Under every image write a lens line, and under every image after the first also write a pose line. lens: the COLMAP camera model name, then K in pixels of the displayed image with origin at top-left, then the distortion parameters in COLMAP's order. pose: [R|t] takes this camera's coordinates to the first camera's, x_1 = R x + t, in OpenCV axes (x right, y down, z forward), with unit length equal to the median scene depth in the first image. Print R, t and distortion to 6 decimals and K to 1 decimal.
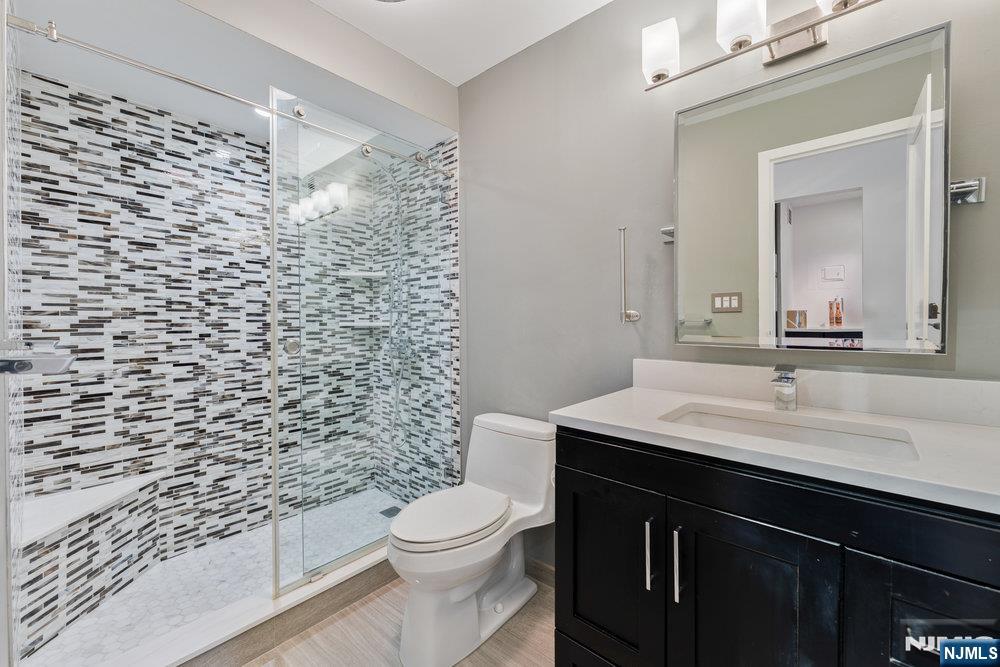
lens RADIAL K [[406.4, 0, 507.6], [0, 406.4, 327.1], [0, 0, 1]] dist [-0.001556, 0.000057]
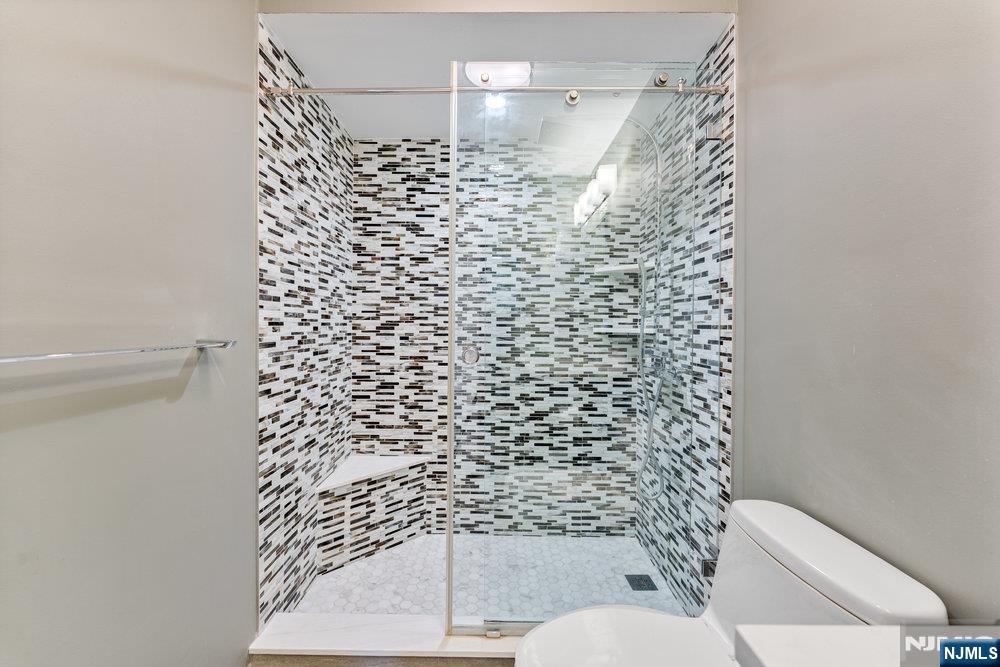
lens RADIAL K [[406.4, 0, 490.7], [0, 406.4, 332.2], [0, 0, 1]] dist [-0.001556, 0.000057]
pose [[0.640128, 0.020891, -0.767984, 0.122419], [-0.020298, 0.999741, 0.010277, -0.008292], [0.768000, 0.009010, 0.640386, 0.365609]]
